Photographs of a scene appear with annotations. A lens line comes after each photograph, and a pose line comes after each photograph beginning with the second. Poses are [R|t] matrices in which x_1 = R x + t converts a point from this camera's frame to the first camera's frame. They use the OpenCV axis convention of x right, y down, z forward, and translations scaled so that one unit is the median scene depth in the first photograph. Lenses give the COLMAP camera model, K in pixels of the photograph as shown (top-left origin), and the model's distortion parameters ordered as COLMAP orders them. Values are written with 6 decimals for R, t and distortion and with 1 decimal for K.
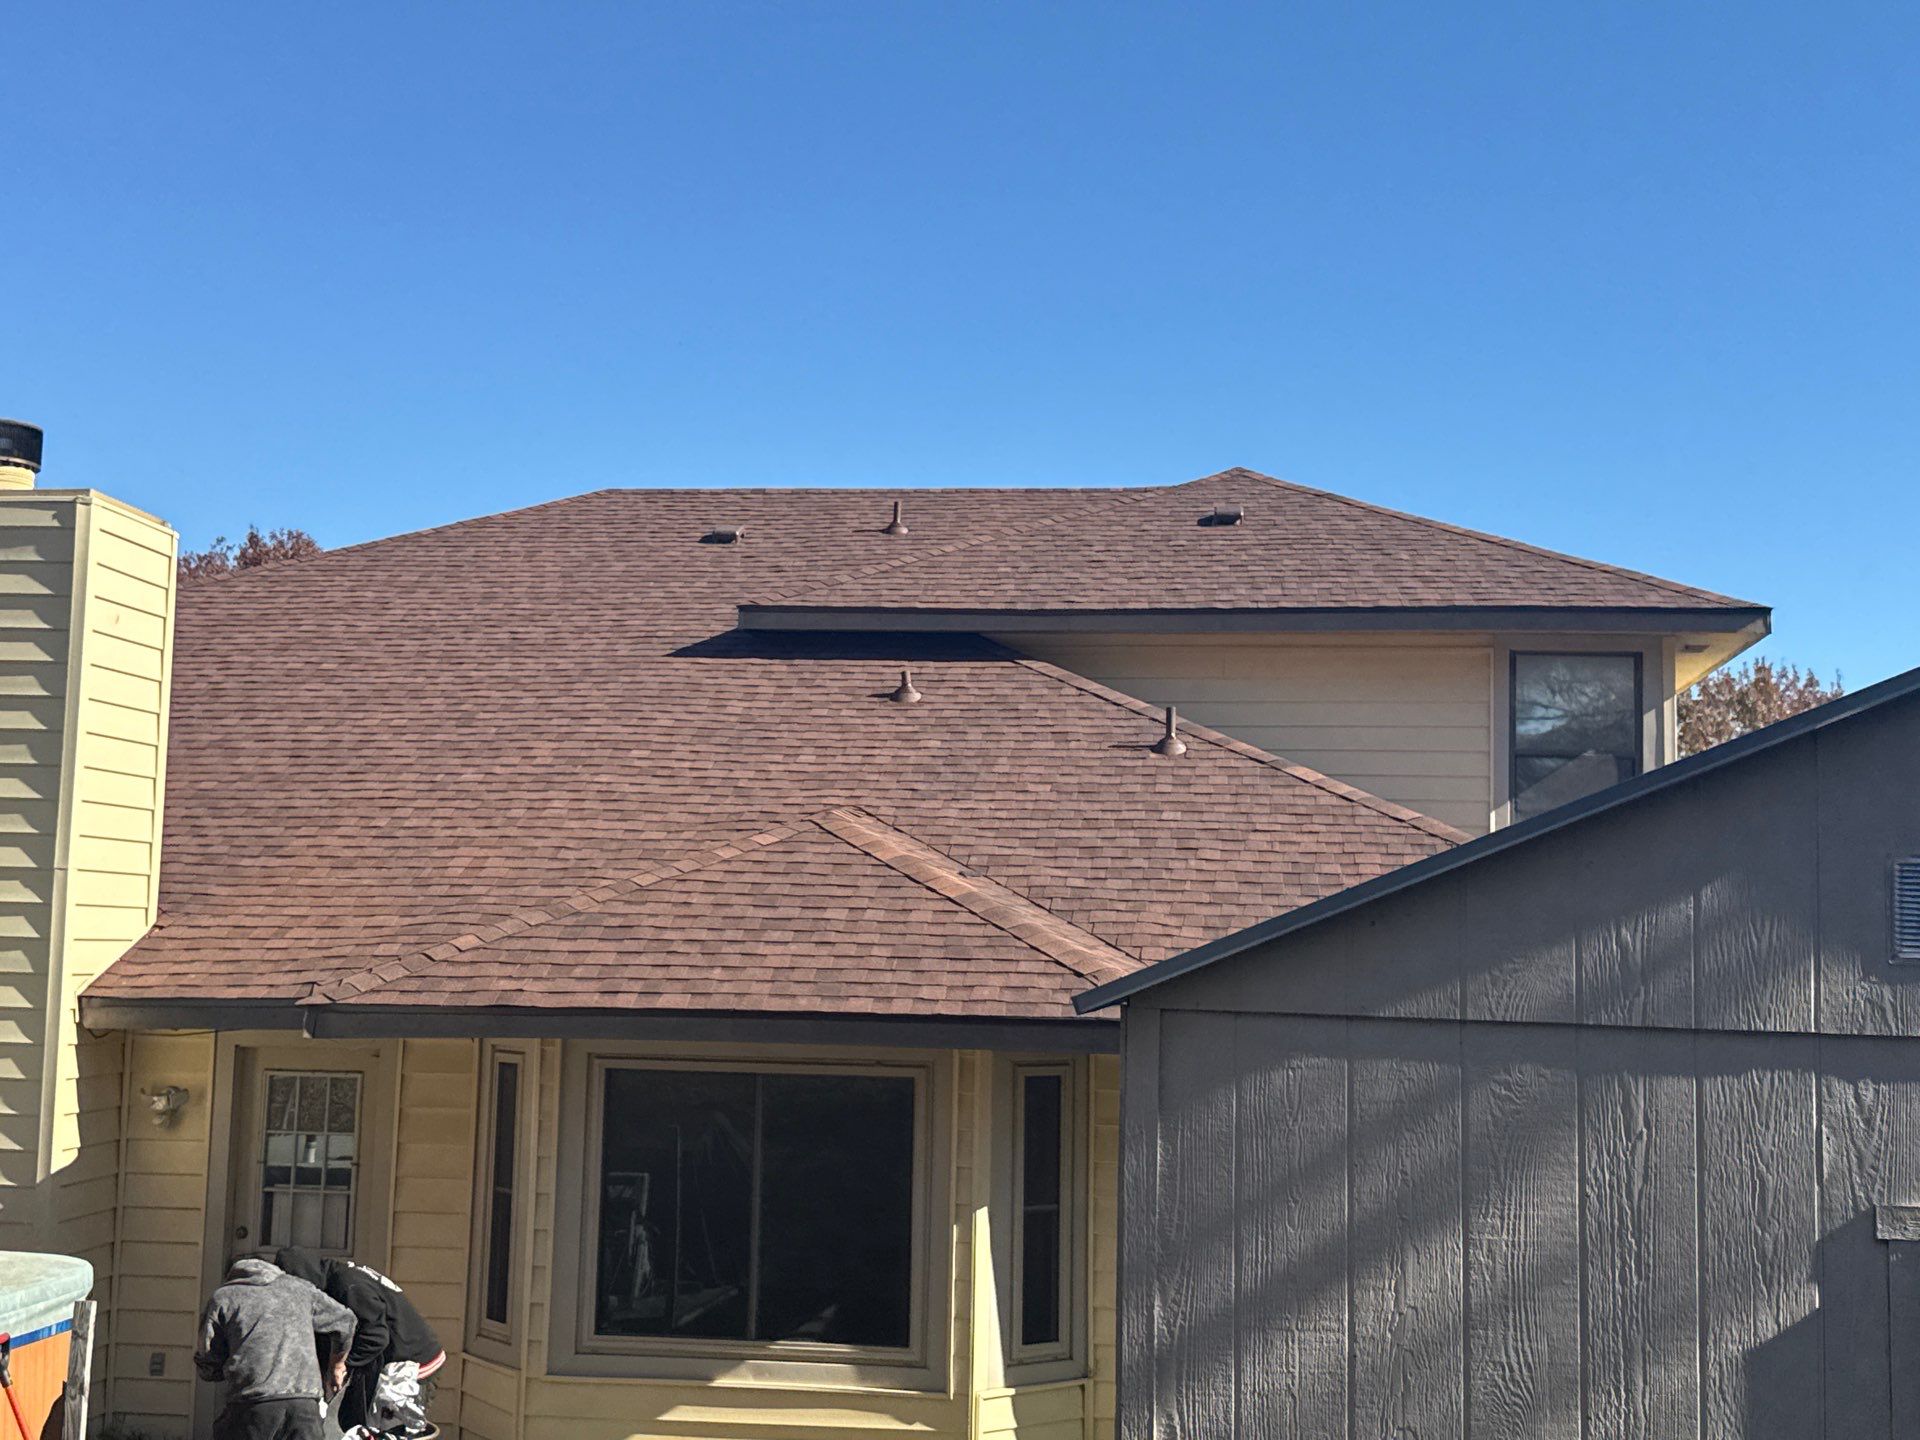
lens RADIAL K [[2333.7, 0, 960.0], [0, 2333.7, 720.0], [0, 0, 1]] dist [0.219132, -0.527232]
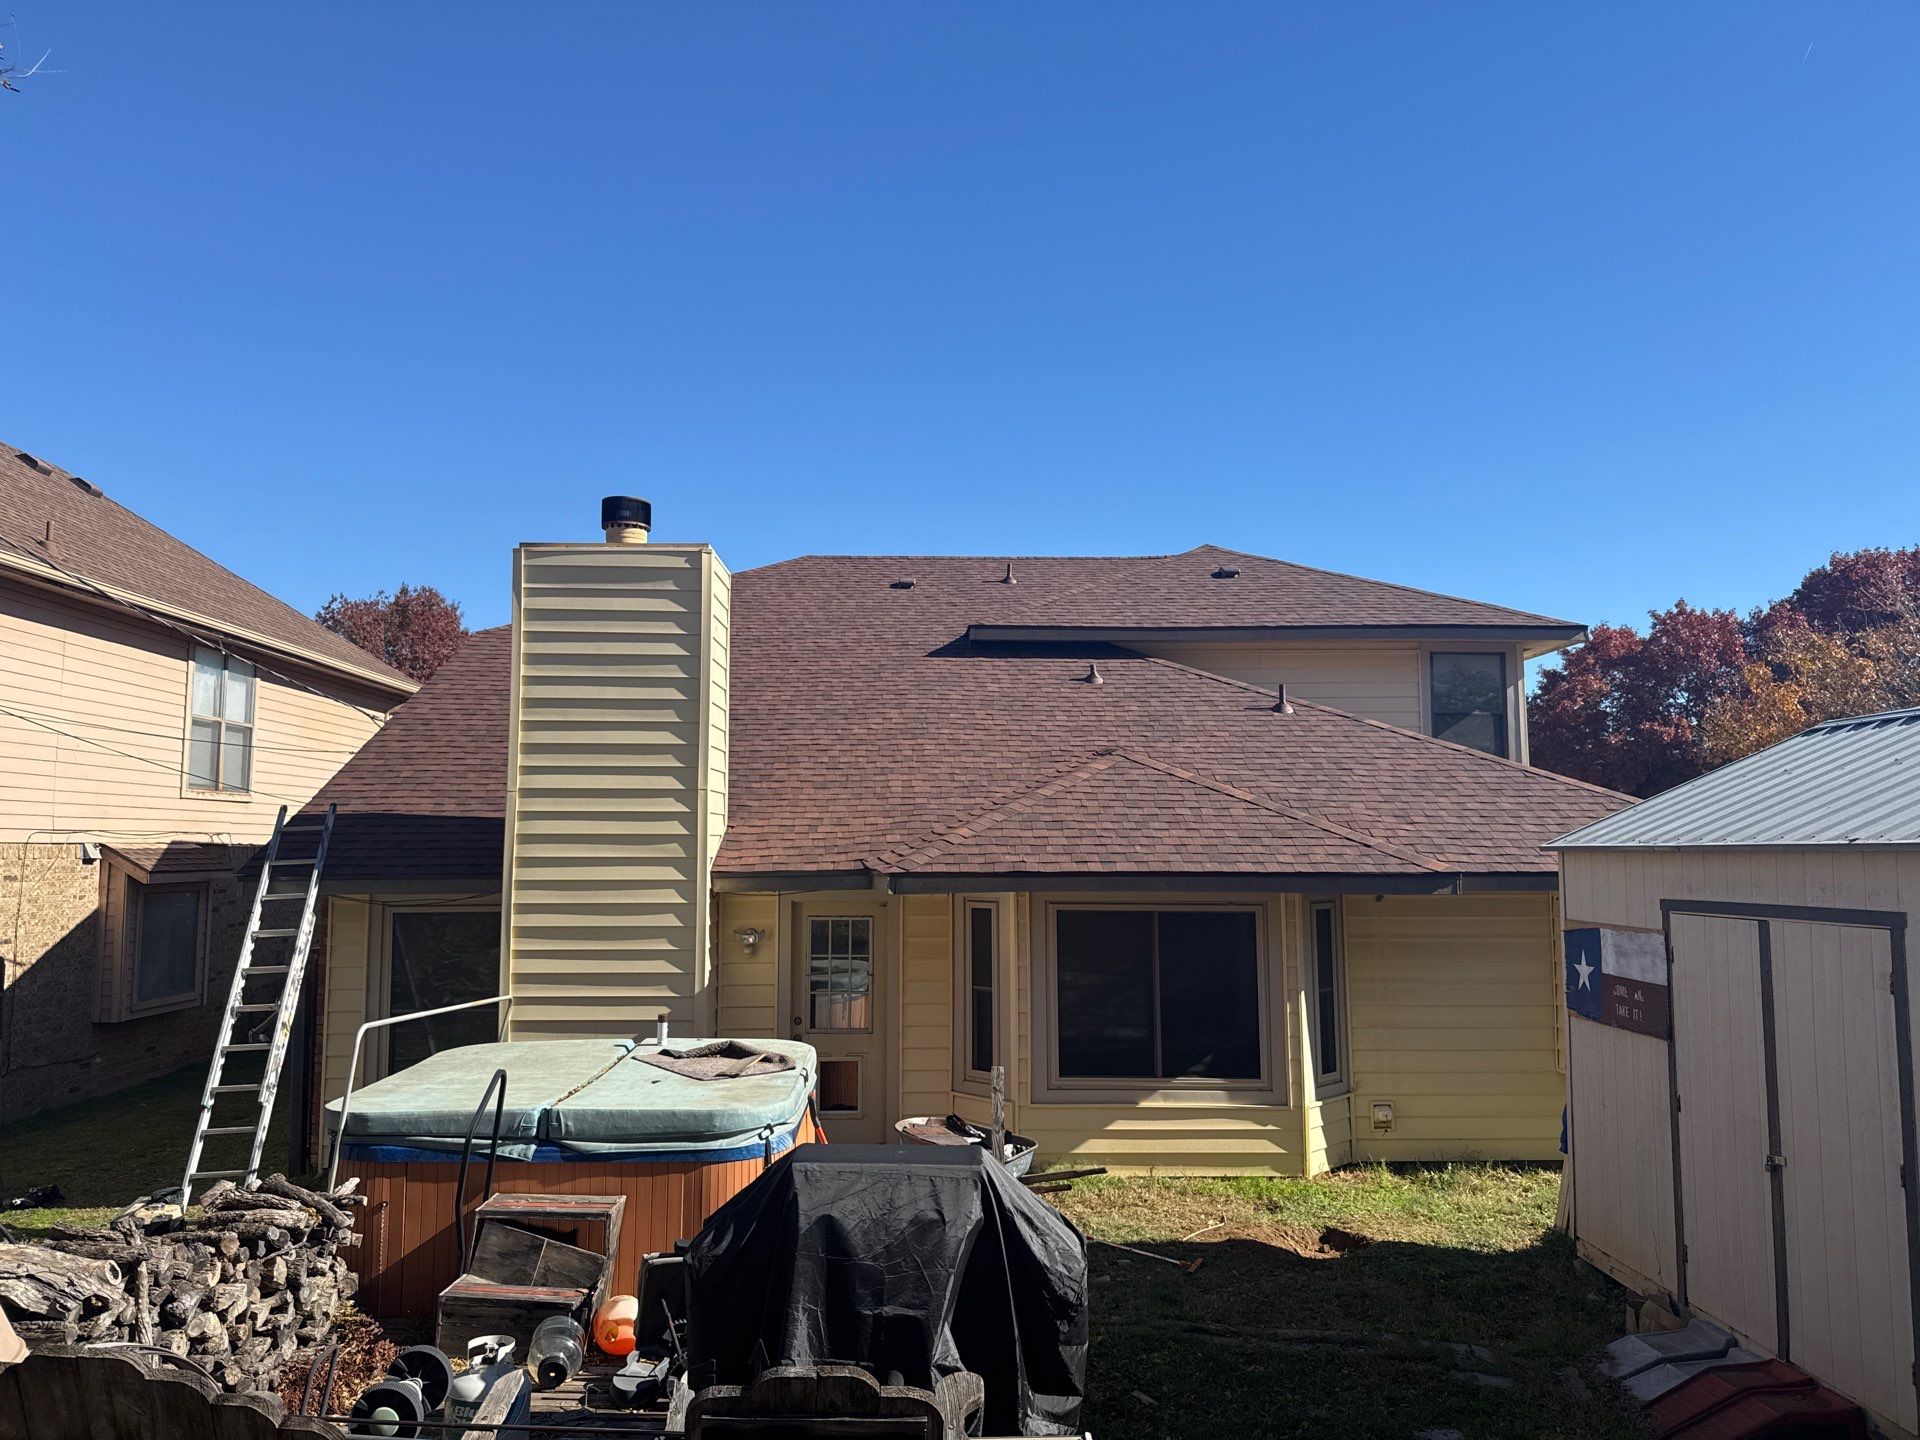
lens RADIAL K [[1372.5, 0, 960.0], [0, 1372.5, 720.0], [0, 0, 1]] dist [0.197250, -0.442237]
pose [[0.988497, -0.008916, 0.150977, -0.331357], [0.007440, 0.999919, 0.010341, 0.009033], [-0.151057, -0.009099, 0.988483, 0.085759]]
